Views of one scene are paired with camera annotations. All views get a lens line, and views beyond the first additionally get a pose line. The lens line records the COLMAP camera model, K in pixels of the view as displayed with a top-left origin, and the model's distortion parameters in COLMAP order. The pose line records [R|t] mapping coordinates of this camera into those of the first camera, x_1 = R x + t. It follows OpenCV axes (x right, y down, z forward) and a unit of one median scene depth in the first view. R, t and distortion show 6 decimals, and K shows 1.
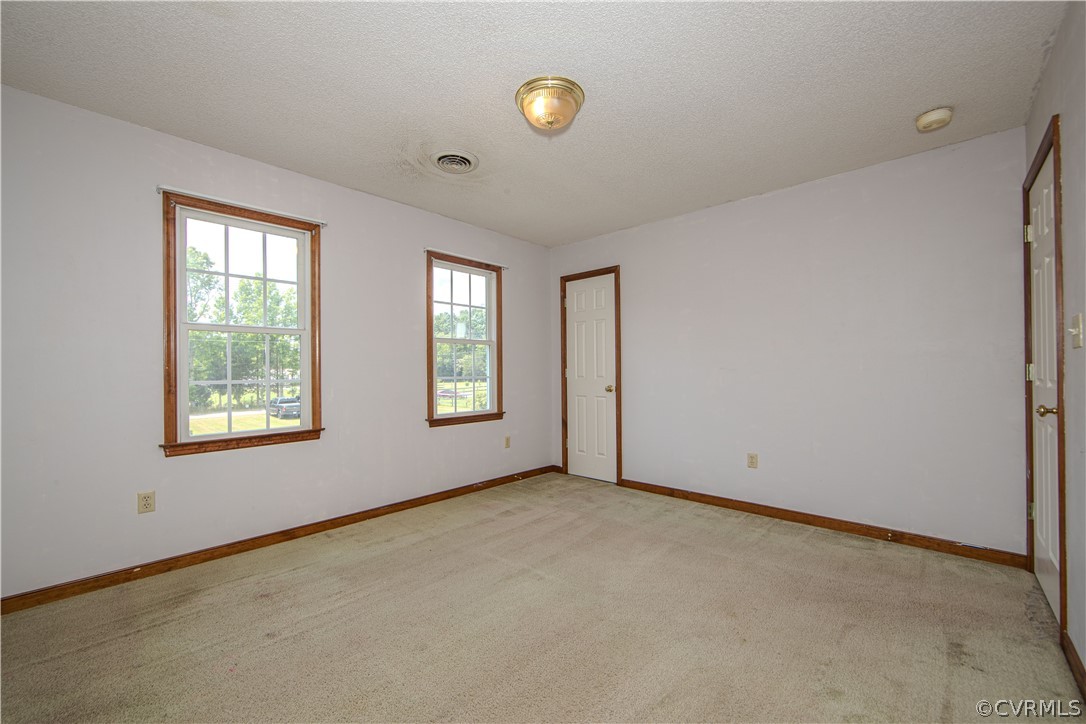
lens RADIAL K [[435.6, 0, 540.3], [0, 435.6, 366.4], [0, 0, 1]] dist [-0.003210, -0.000300]
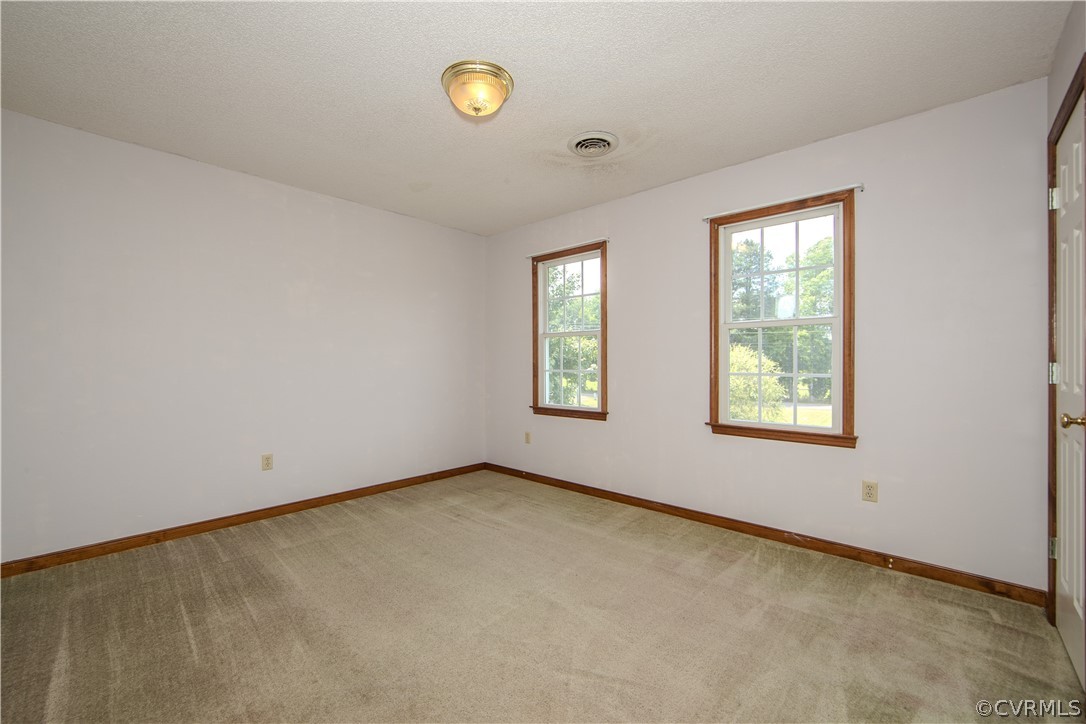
lens RADIAL K [[467.3, 0, 543.0], [0, 467.3, 362.0], [0, 0, 1]] dist [0.000531, 0.000104]
pose [[0.000359, 0.000775, -1.000000, 0.573026], [0.003075, 0.999995, 0.000776, 0.003118], [0.999995, -0.003075, 0.000357, 0.616393]]
